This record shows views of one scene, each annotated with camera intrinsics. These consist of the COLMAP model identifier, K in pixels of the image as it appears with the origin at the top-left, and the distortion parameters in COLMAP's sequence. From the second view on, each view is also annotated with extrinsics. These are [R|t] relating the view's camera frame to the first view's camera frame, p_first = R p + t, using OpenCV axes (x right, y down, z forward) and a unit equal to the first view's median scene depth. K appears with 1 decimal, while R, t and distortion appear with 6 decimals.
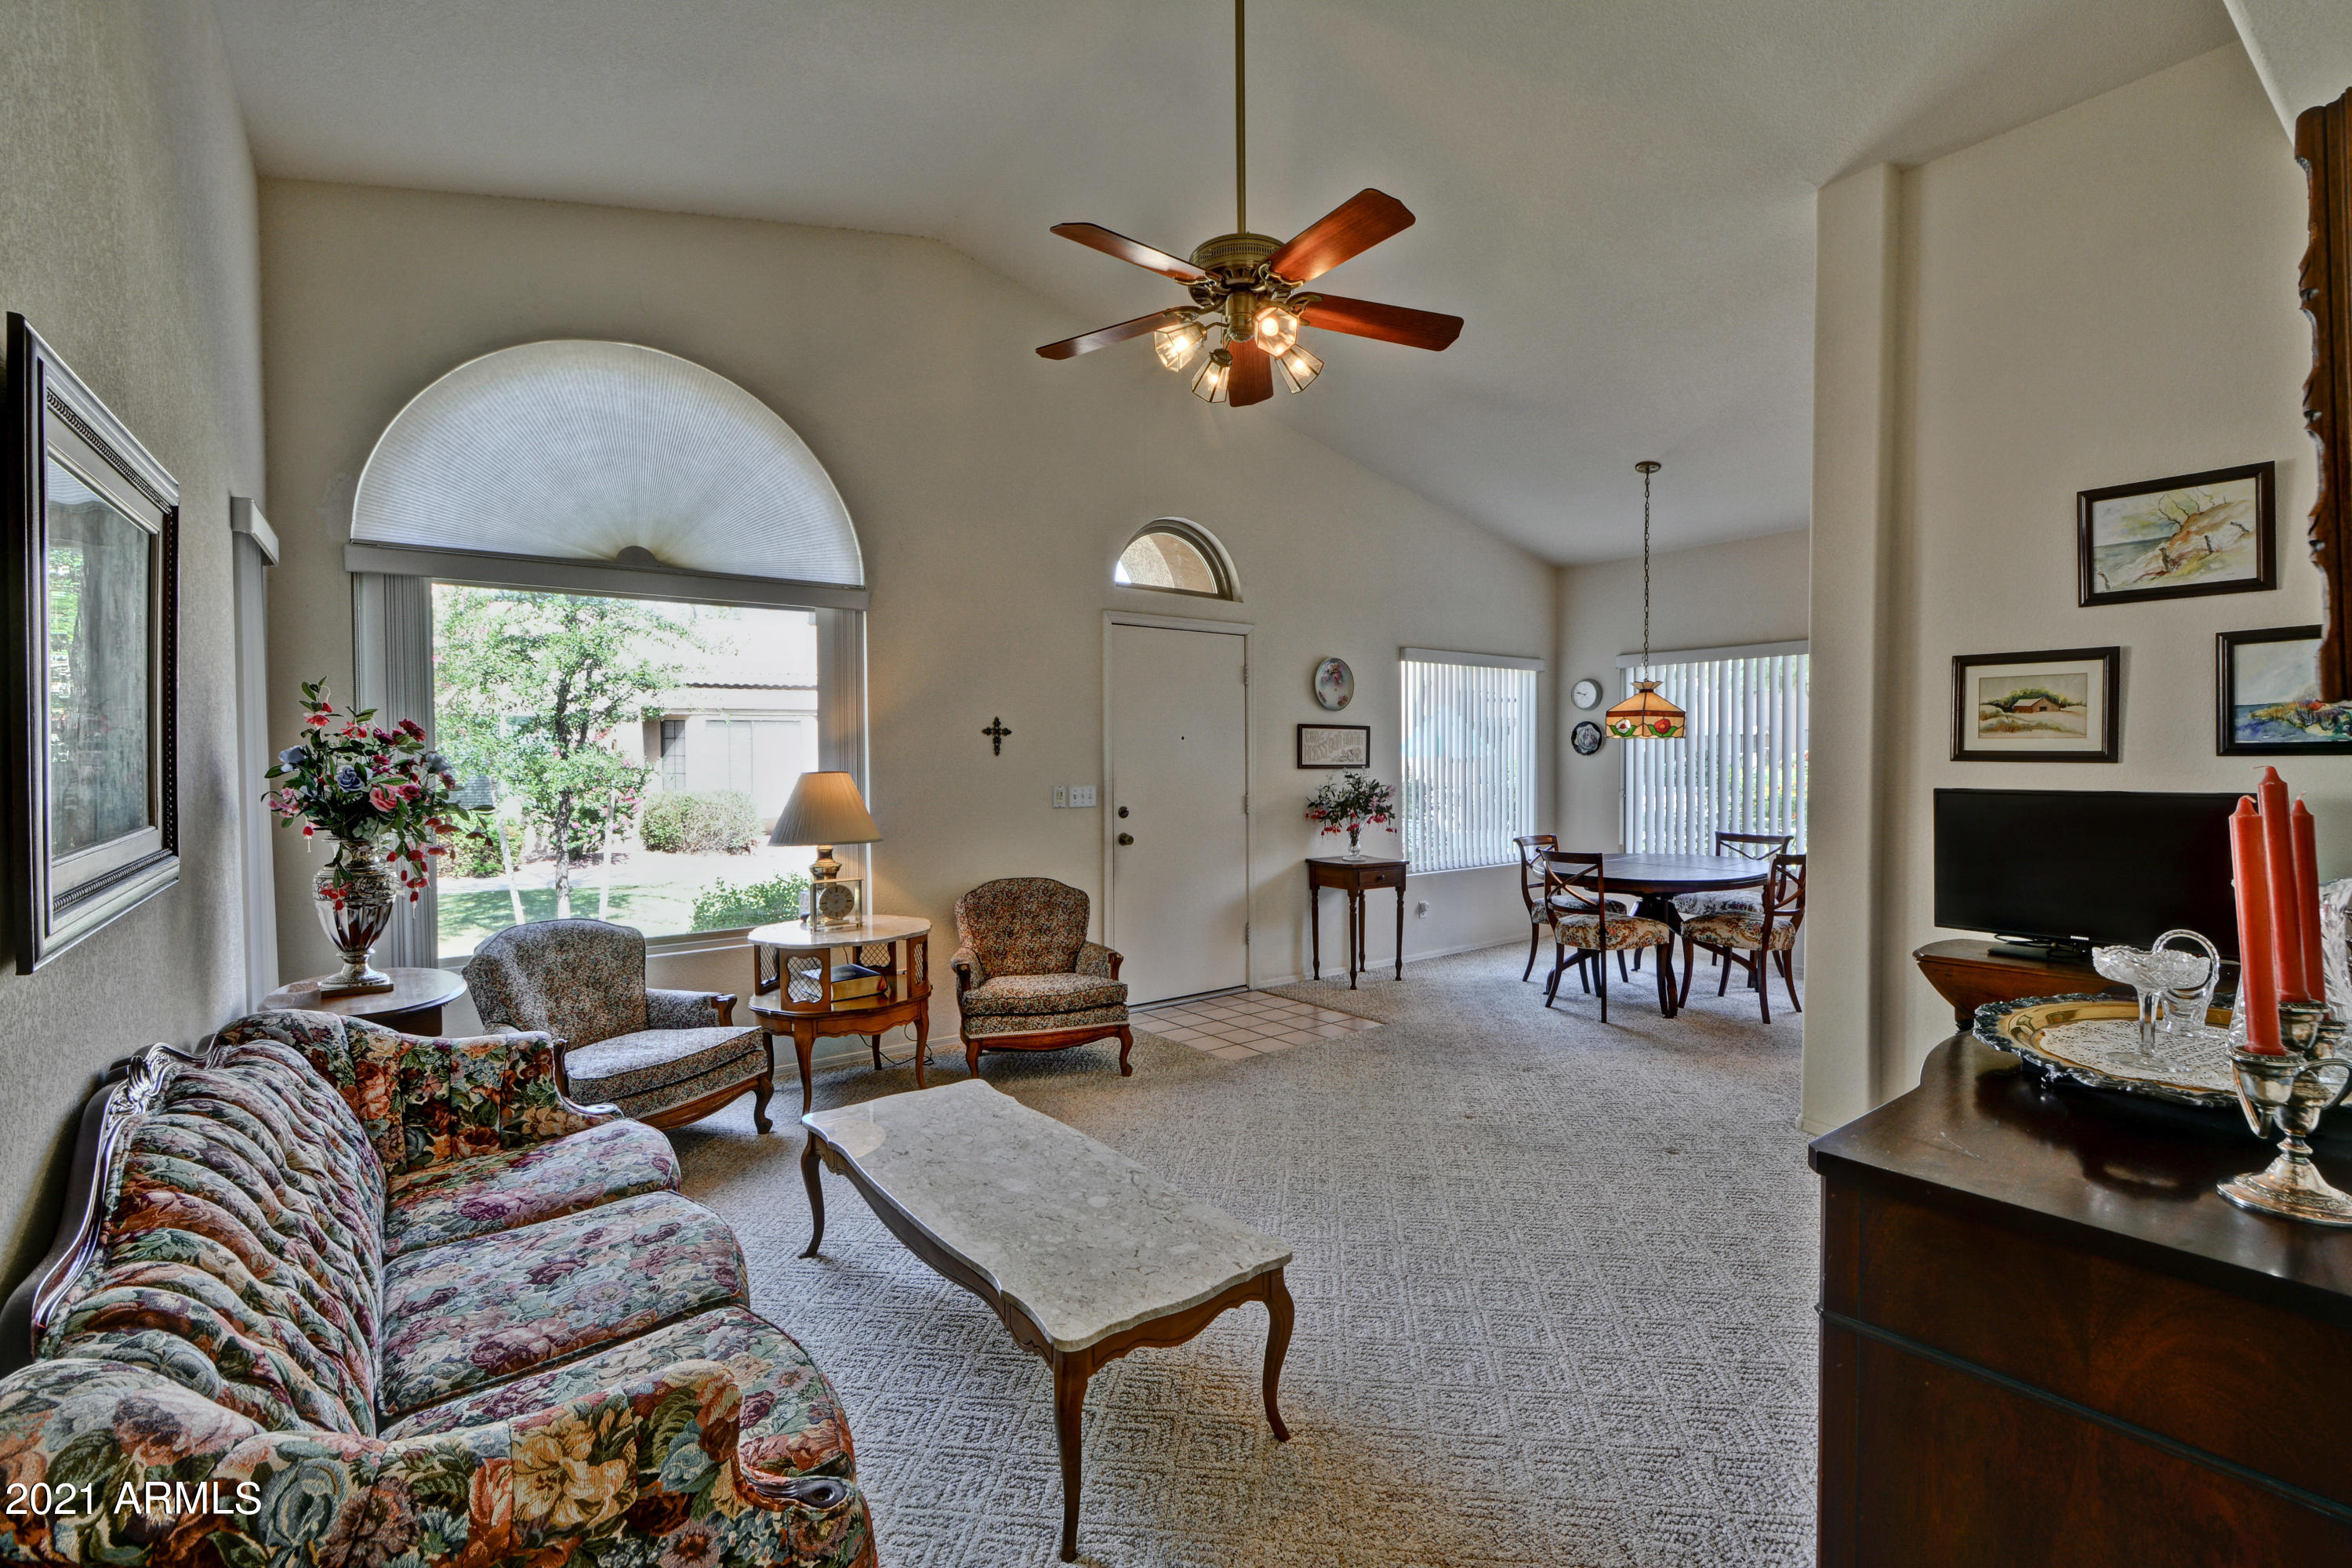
lens RADIAL K [[1027.2, 0, 1212.0], [0, 1027.2, 782.6], [0, 0, 1]] dist [0.002235, 0.000354]
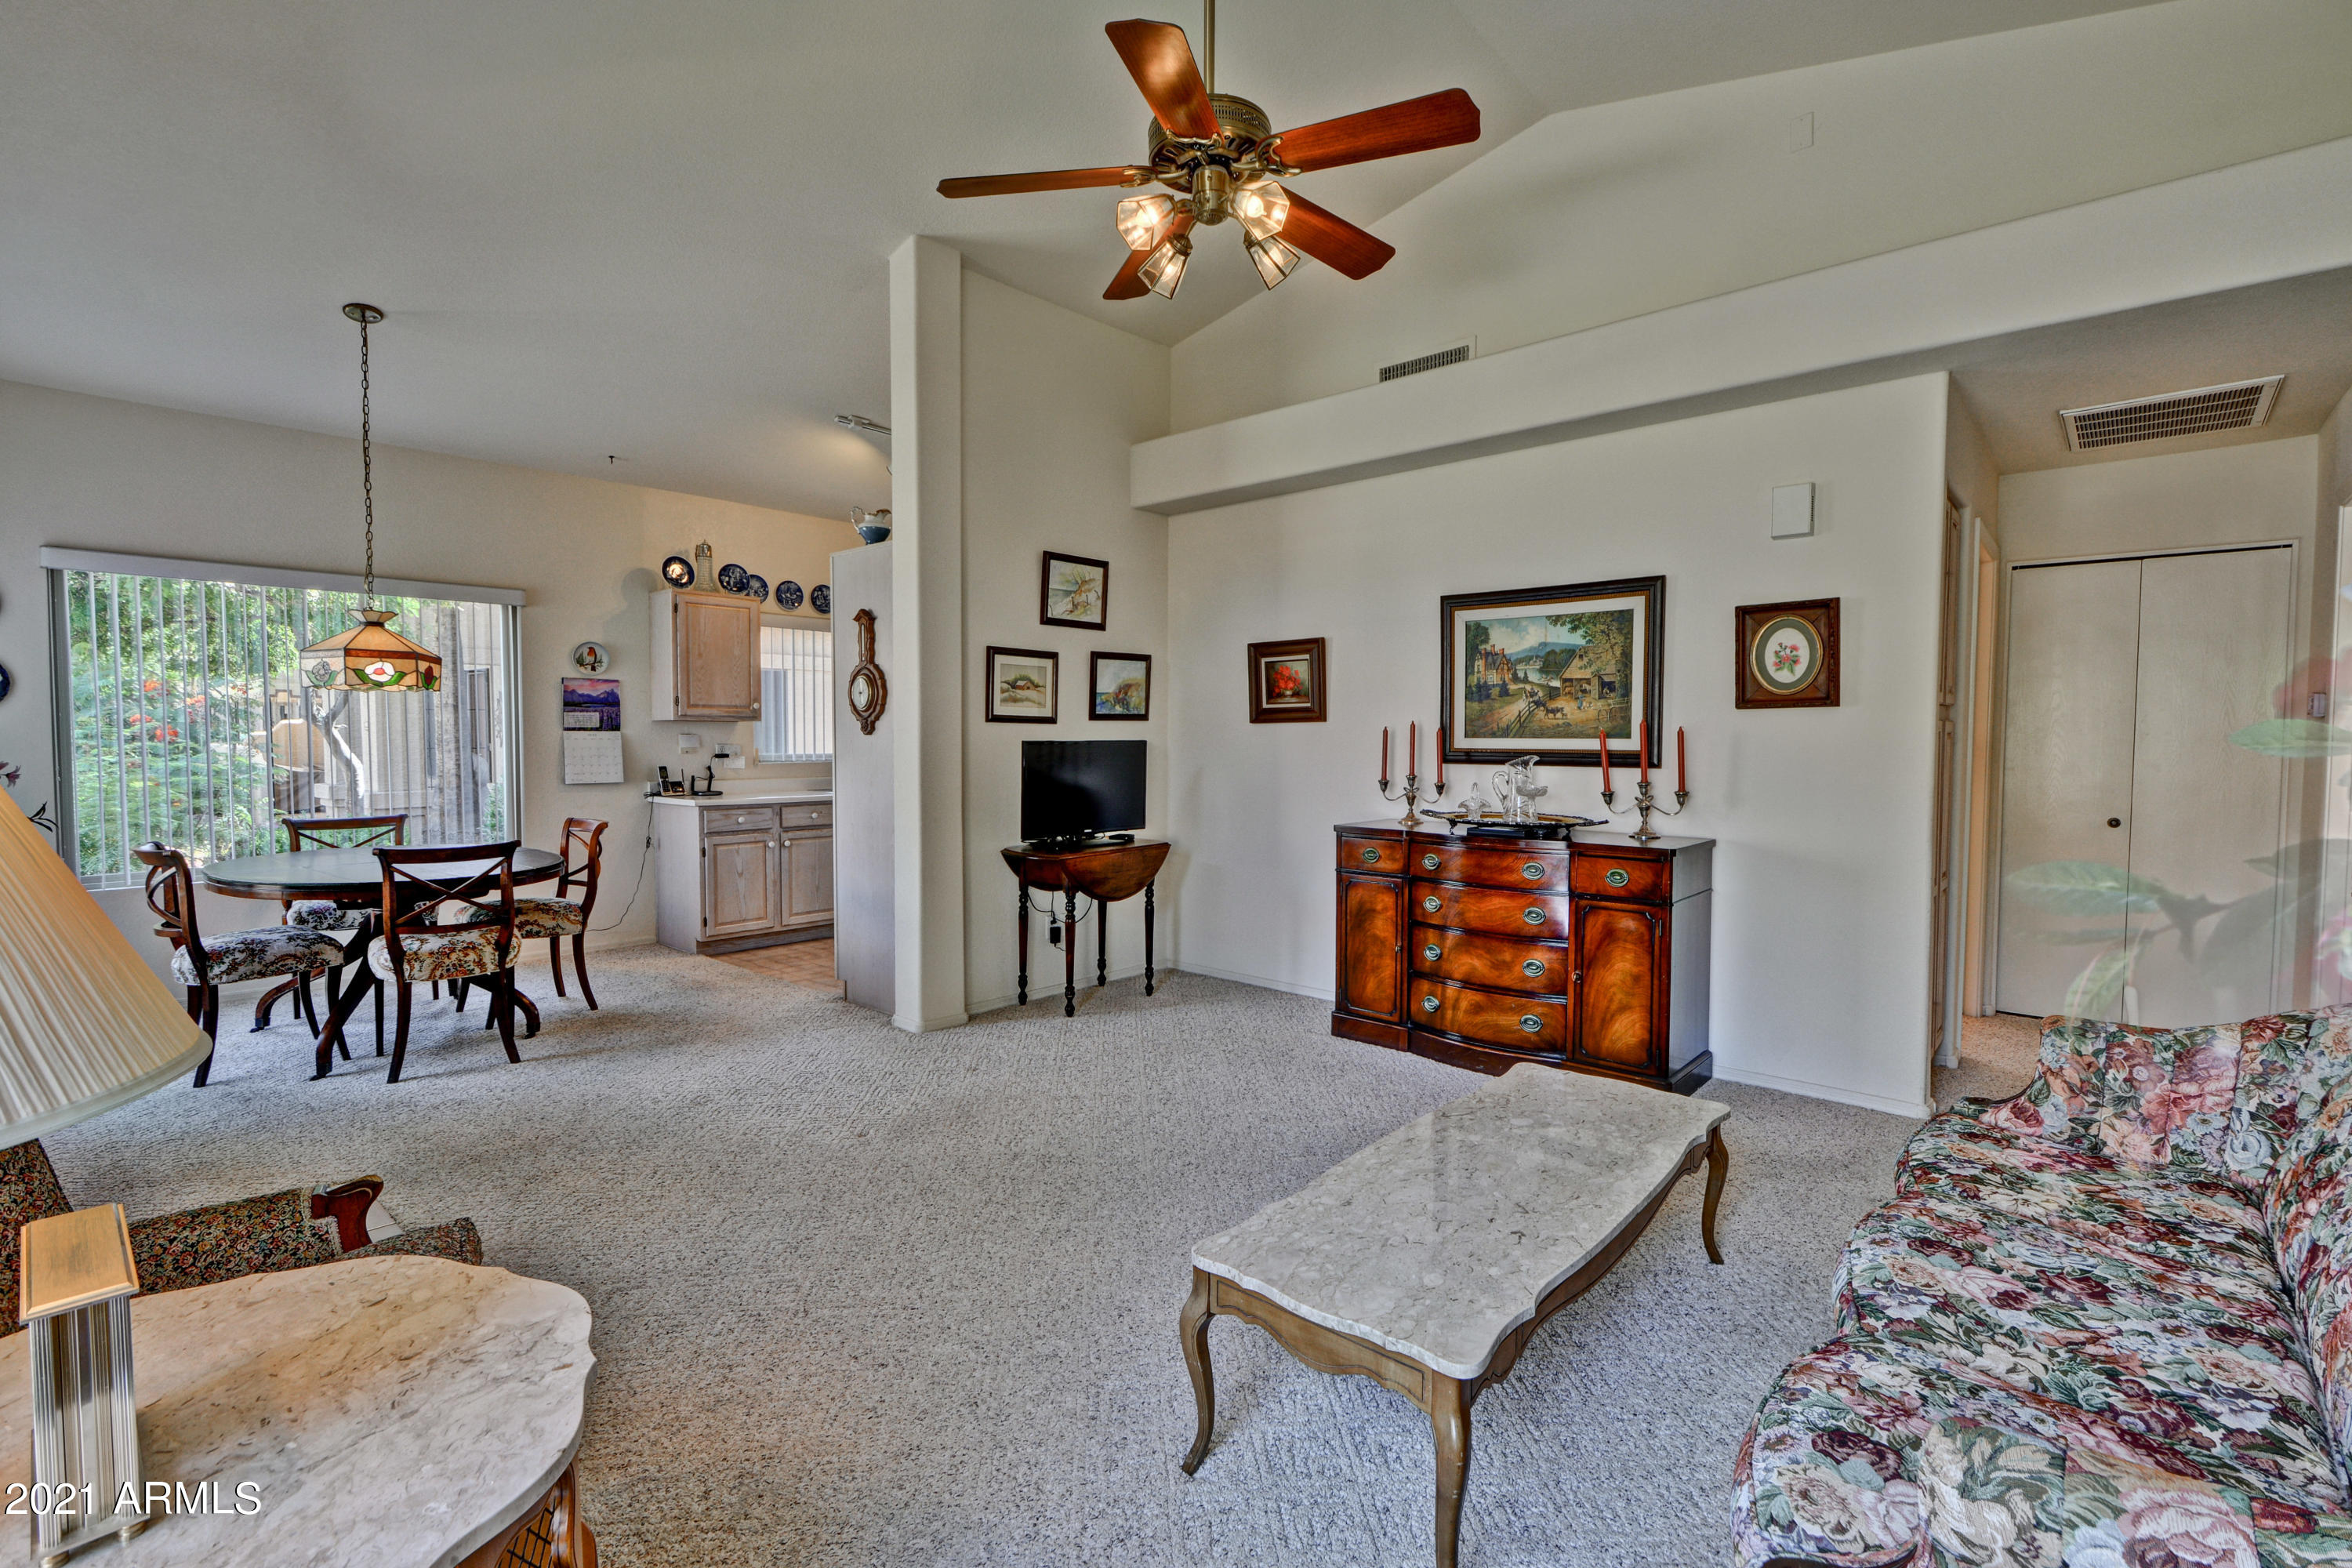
lens RADIAL K [[1045.7, 0, 1184.2], [0, 1045.7, 778.1], [0, 0, 1]] dist [0.001504, -0.000172]
pose [[-0.171554, -0.037850, 0.984447, -0.389402], [0.022301, 0.998856, 0.042290, 0.000487], [-0.984922, 0.029209, -0.170513, 0.537916]]
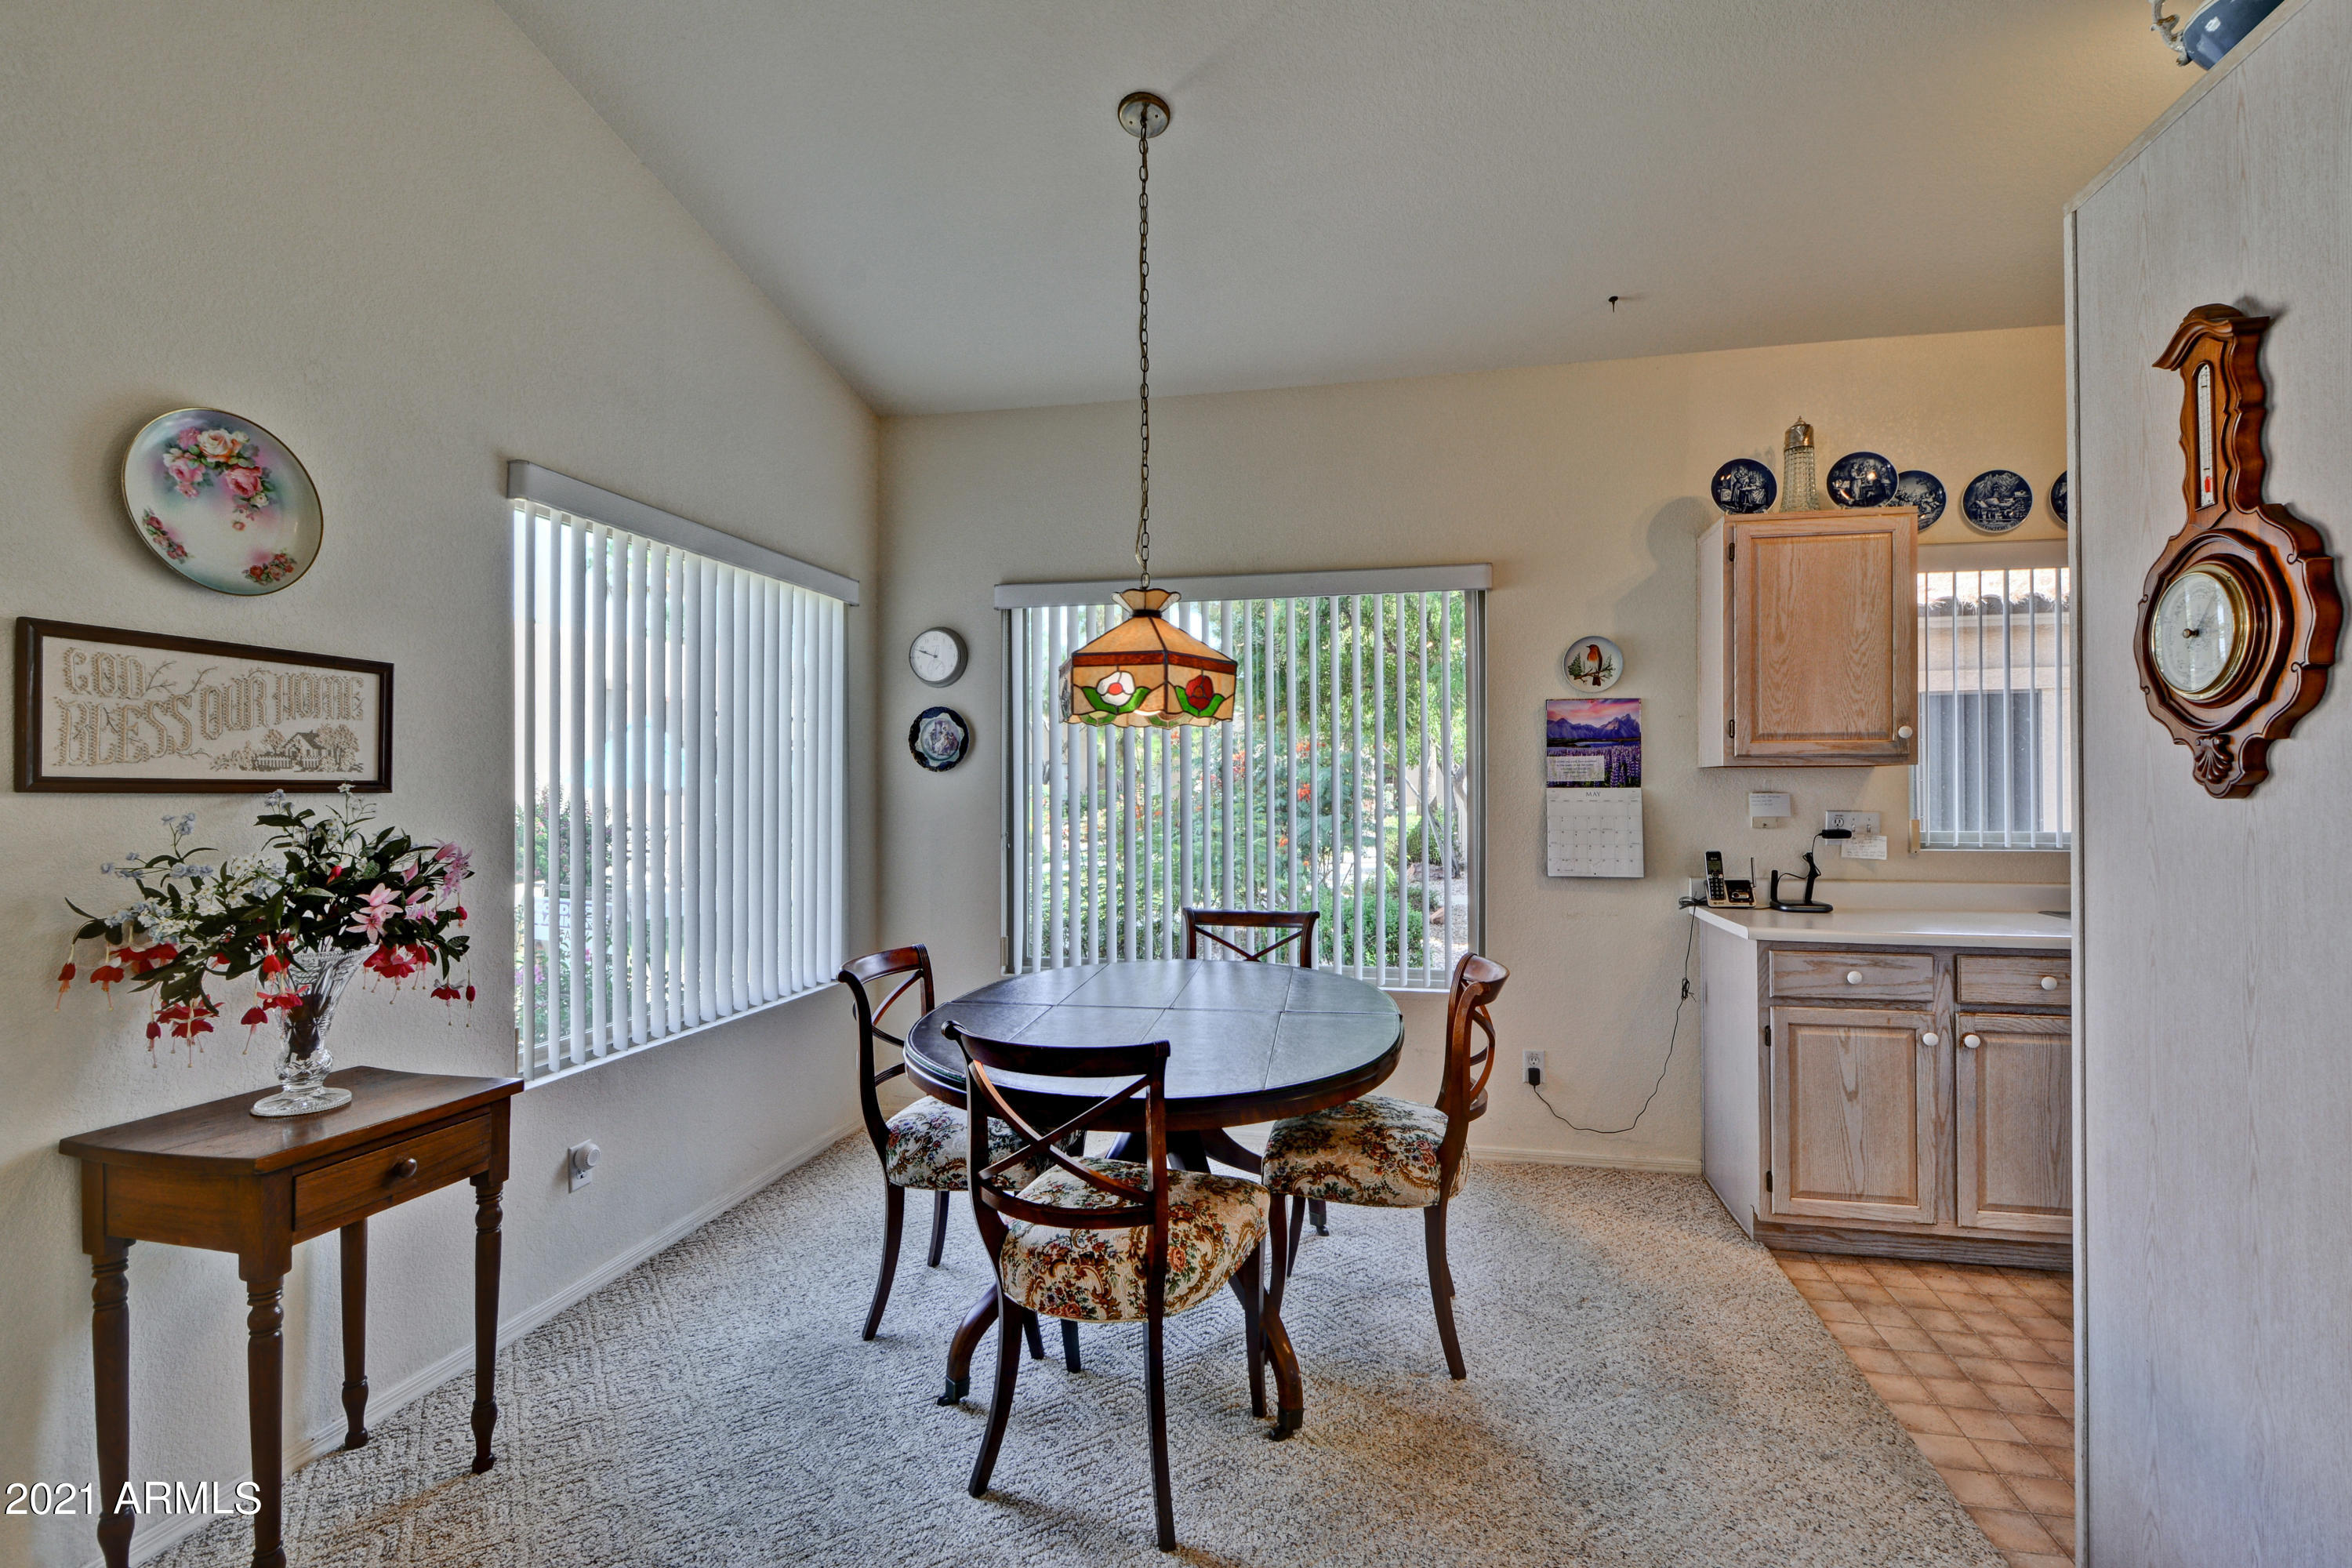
lens RADIAL K [[1070.7, 0, 1192.9], [0, 1070.7, 782.8], [0, 0, 1]] dist [0.012313, -0.013983]
pose [[0.766646, 0.005708, 0.642045, 0.137143], [0.015706, 0.999495, -0.027640, -0.004311], [-0.641878, 0.031274, 0.766169, 0.606893]]
